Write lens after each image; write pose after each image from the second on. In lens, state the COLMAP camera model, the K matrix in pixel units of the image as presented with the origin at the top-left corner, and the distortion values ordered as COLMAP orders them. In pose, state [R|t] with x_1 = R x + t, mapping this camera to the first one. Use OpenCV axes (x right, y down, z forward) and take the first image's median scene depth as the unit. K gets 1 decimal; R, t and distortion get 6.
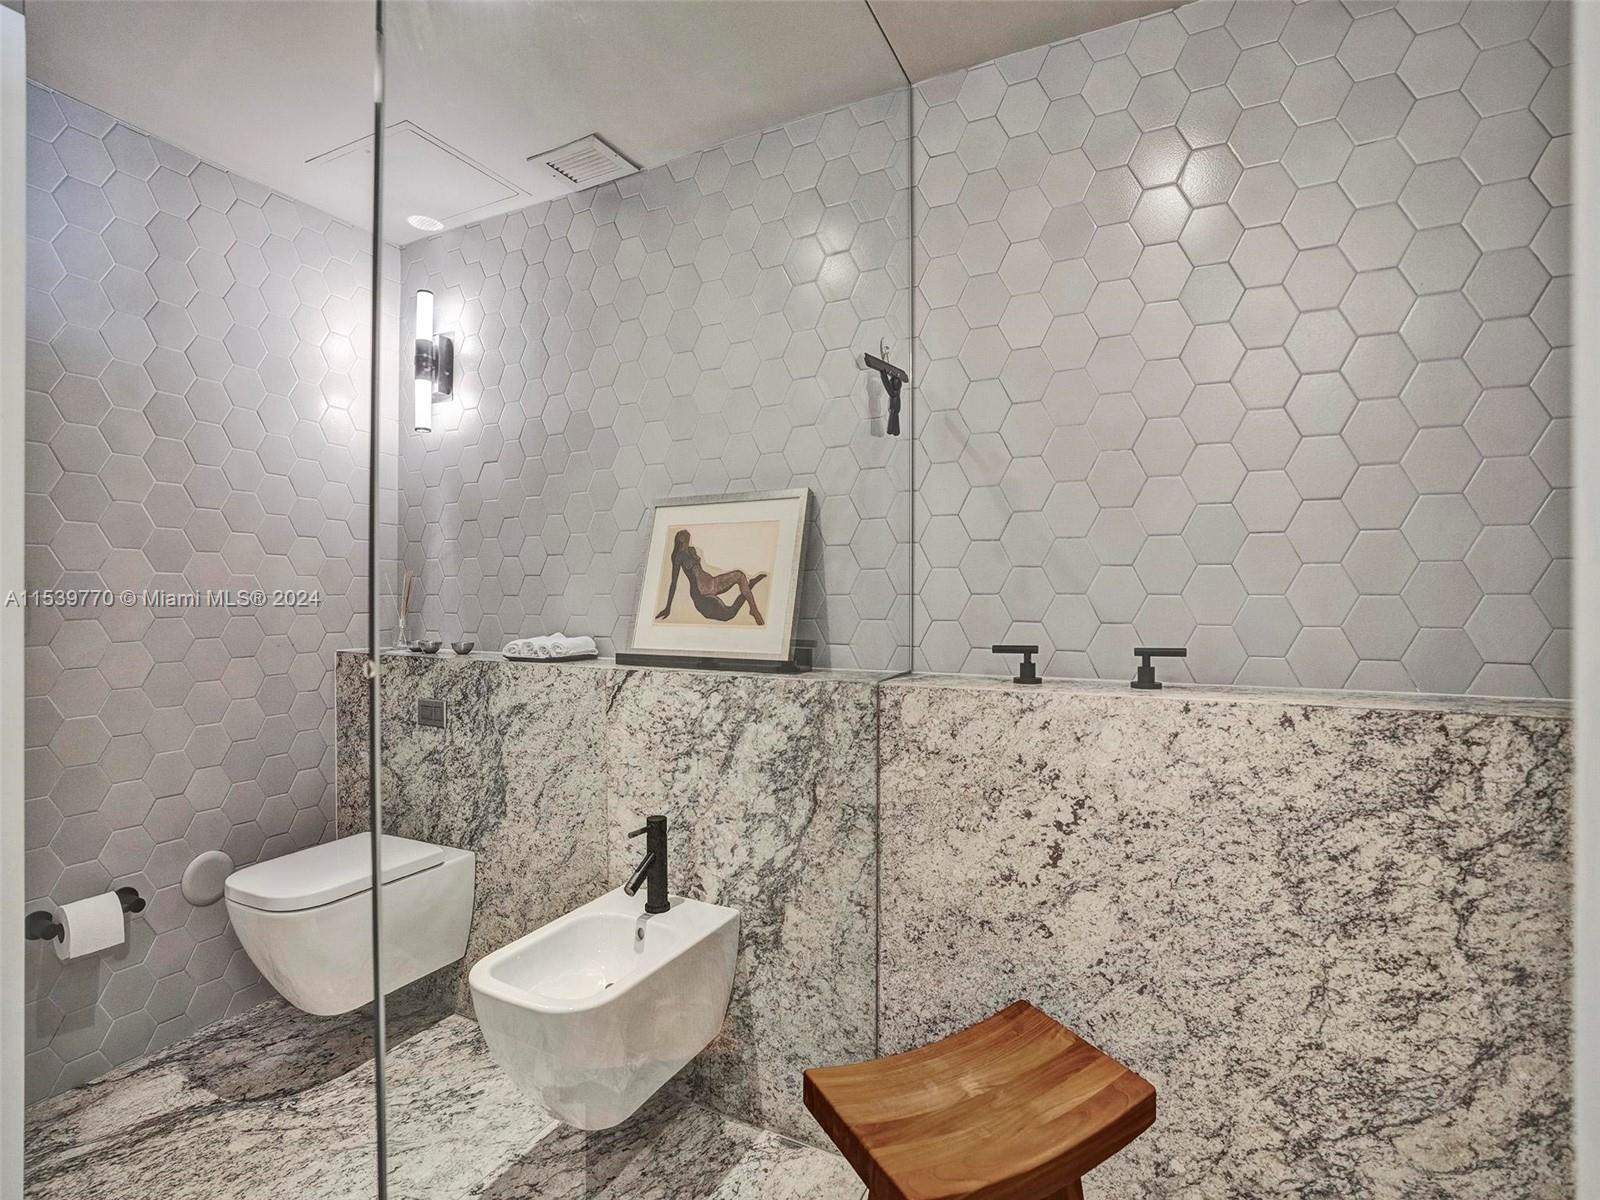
lens RADIAL K [[764.9, 0, 797.0], [0, 764.9, 602.7], [0, 0, 1]] dist [-0.060009, 0.028826]
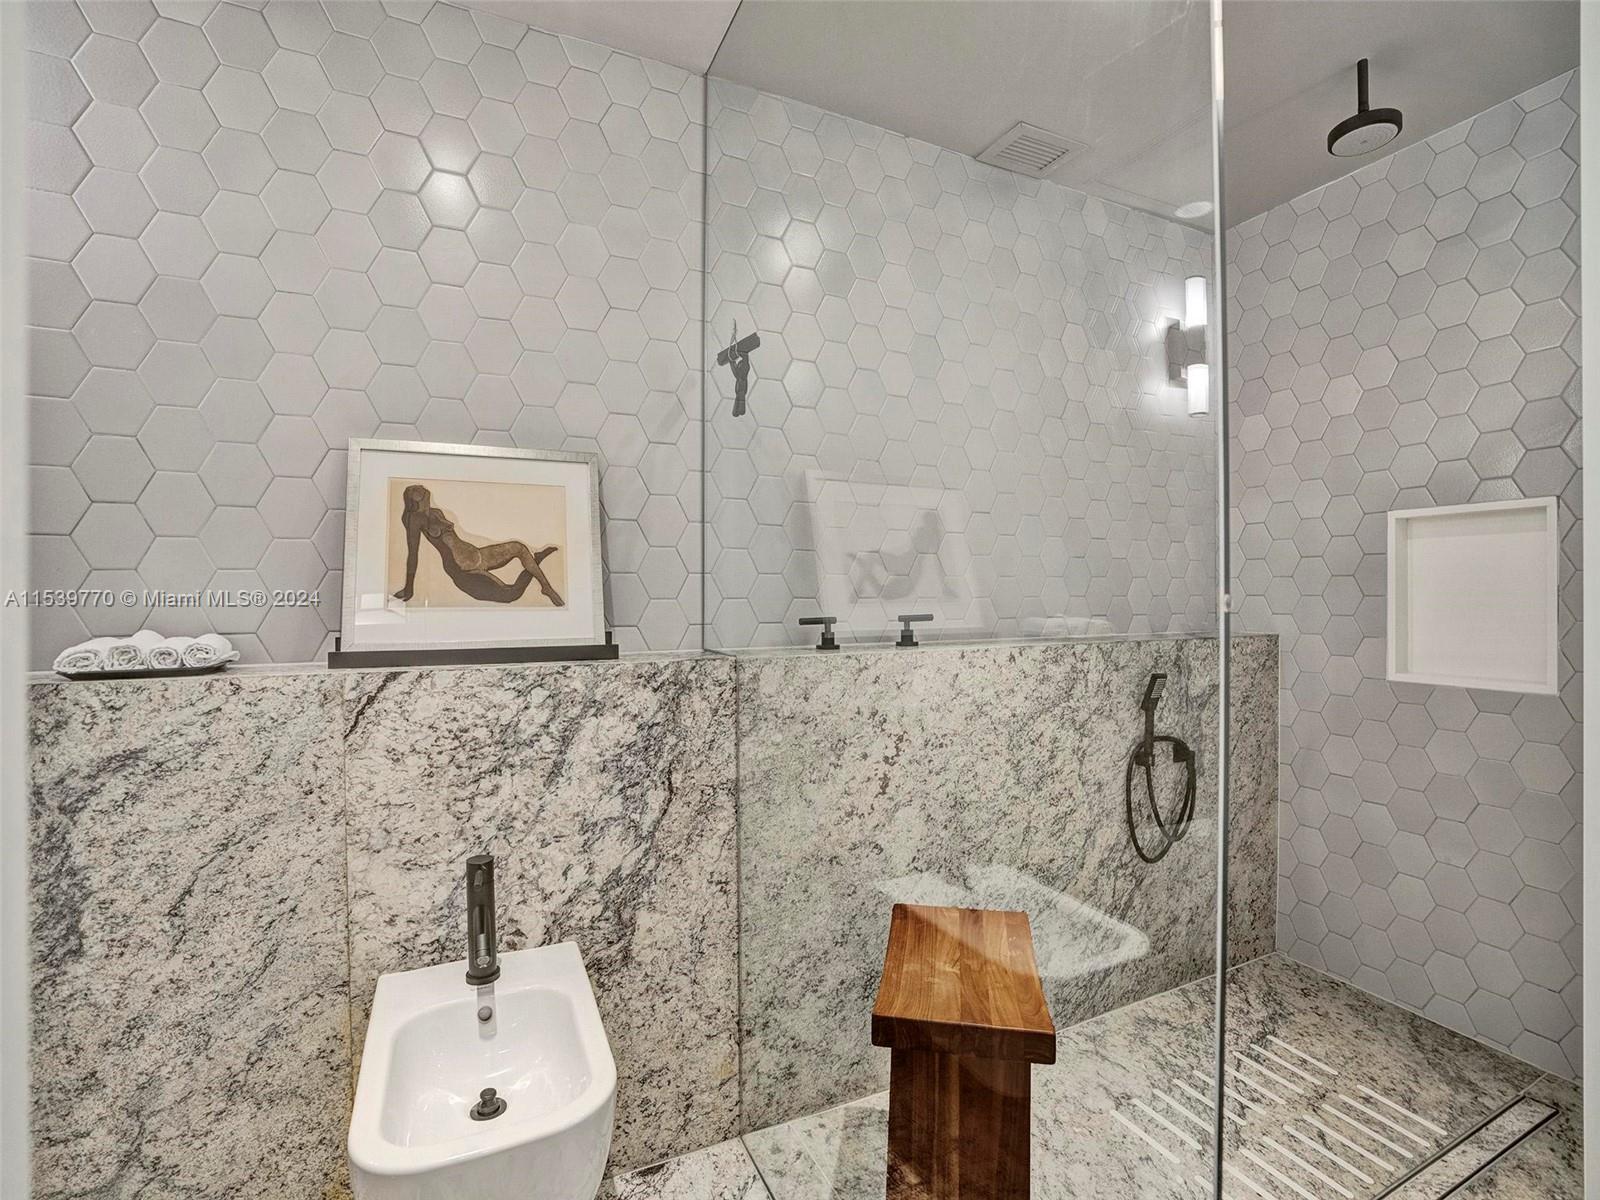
lens RADIAL K [[764.9, 0, 797.0], [0, 764.9, 602.7], [0, 0, 1]] dist [-0.060009, 0.028826]
pose [[0.614947, -0.009282, 0.788514, -0.618726], [0.010234, 0.999940, 0.003790, 0.027502], [-0.788502, 0.005739, 0.615005, 0.297955]]
